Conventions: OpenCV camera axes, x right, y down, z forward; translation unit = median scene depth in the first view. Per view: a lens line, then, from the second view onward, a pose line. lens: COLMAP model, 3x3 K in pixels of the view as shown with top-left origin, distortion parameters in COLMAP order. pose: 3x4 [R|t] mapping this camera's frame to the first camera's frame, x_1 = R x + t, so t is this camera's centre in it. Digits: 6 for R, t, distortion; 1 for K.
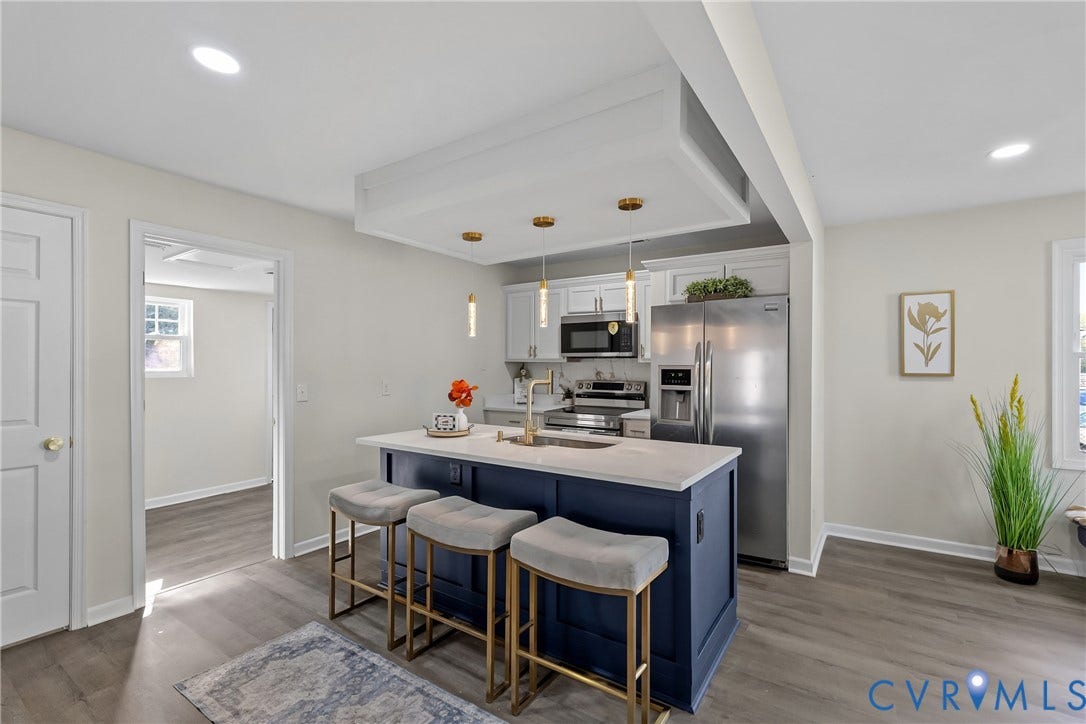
lens RADIAL K [[489.4, 0, 548.1], [0, 489.4, 363.6], [0, 0, 1]] dist [-0.000418, 0.000558]
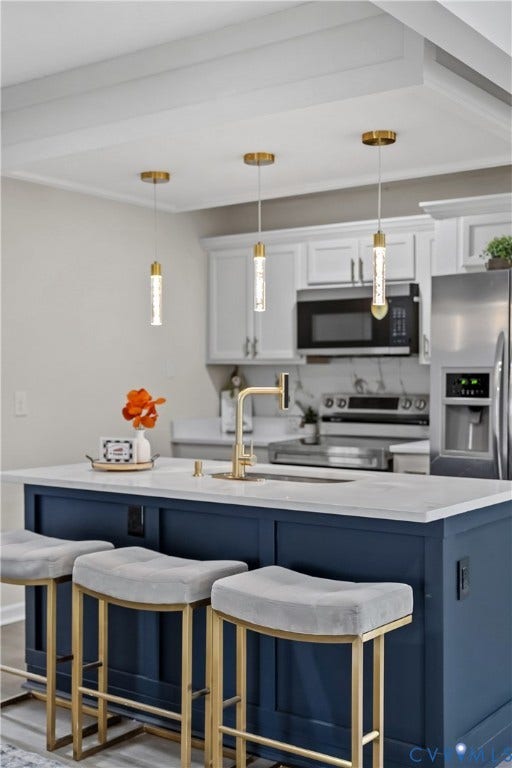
lens RADIAL K [[957.2, 0, 256.0], [0, 957.2, 384.0], [0, 0, 1]] dist [0.070516, 0.014209]
pose [[0.999296, -0.002238, -0.037444, 0.028314], [0.002752, 0.999903, 0.013680, 0.007697], [0.037409, -0.013773, 0.999205, -0.284825]]
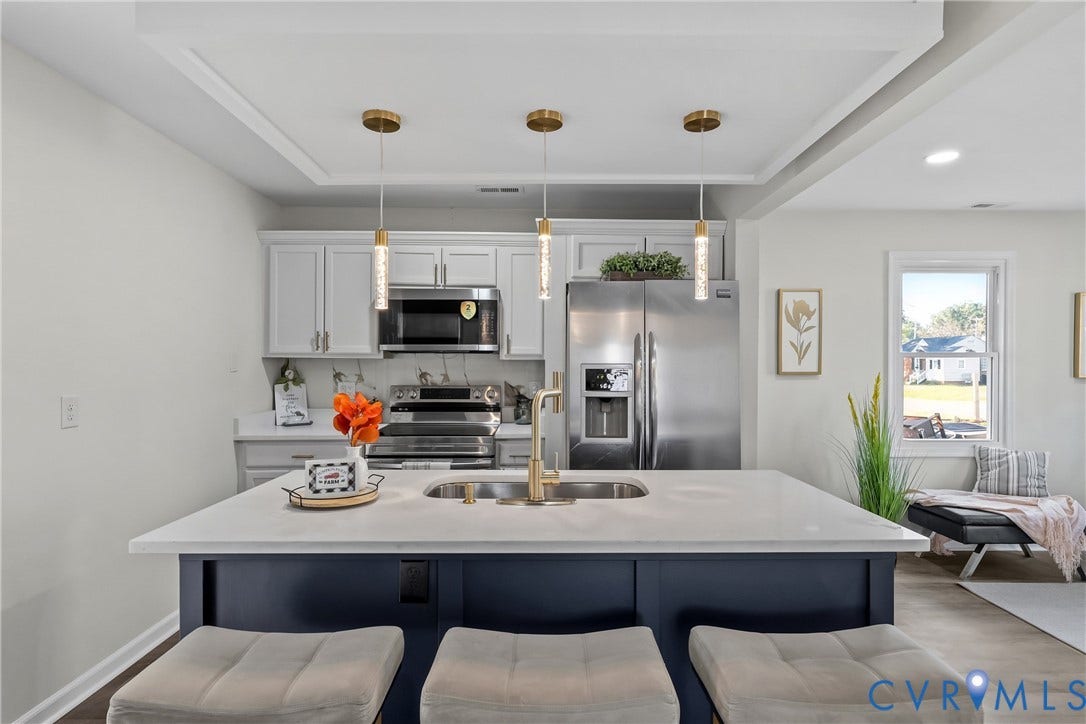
lens RADIAL K [[581.9, 0, 548.0], [0, 581.9, 364.1], [0, 0, 1]] dist [-0.000143, 0.000588]
pose [[0.823825, -0.000161, 0.566845, -0.314366], [-0.002936, 0.999985, 0.004551, 0.000223], [-0.566837, -0.005414, 0.823812, 0.326365]]
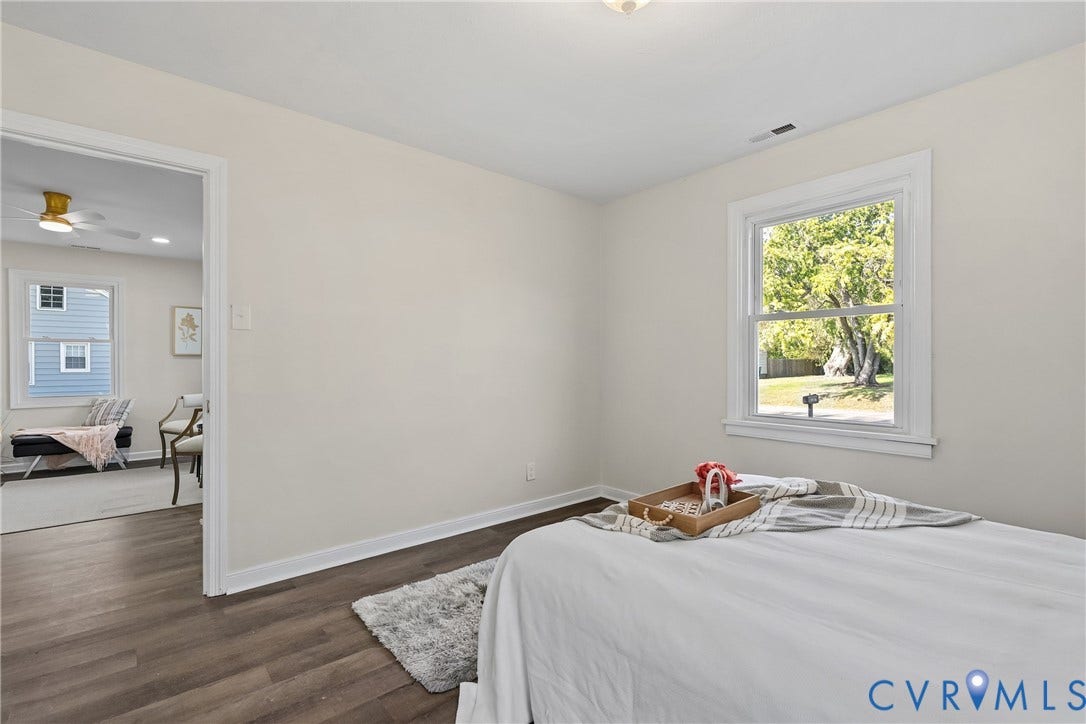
lens RADIAL K [[489.4, 0, 548.1], [0, 489.4, 363.6], [0, 0, 1]] dist [-0.000418, 0.000558]
pose [[0.276730, -0.002207, 0.960945, -0.025630], [0.003957, 0.999992, 0.001158, 0.063121], [-0.960940, 0.003482, 0.276736, -1.054955]]
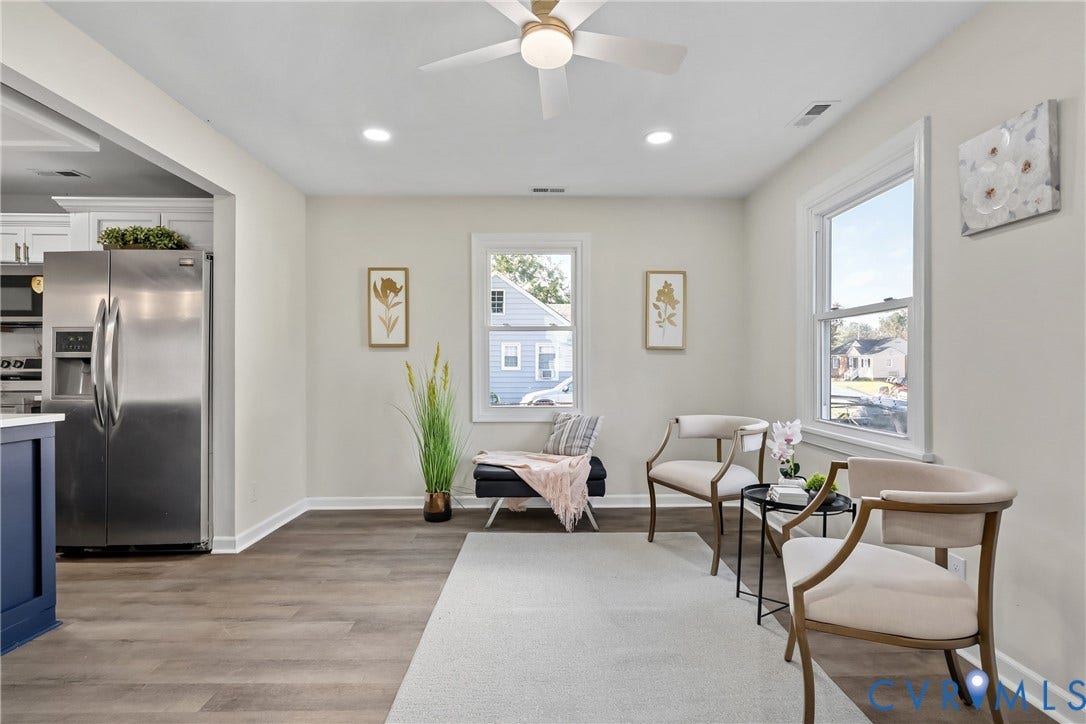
lens RADIAL K [[520.5, 0, 546.9], [0, 520.5, 363.6], [0, 0, 1]] dist [-0.001910, 0.000480]
pose [[0.823273, -0.000229, 0.567646, 0.418030], [0.000018, 1.000000, 0.000378, 0.063653], [-0.567646, -0.000301, 0.823273, -0.143664]]
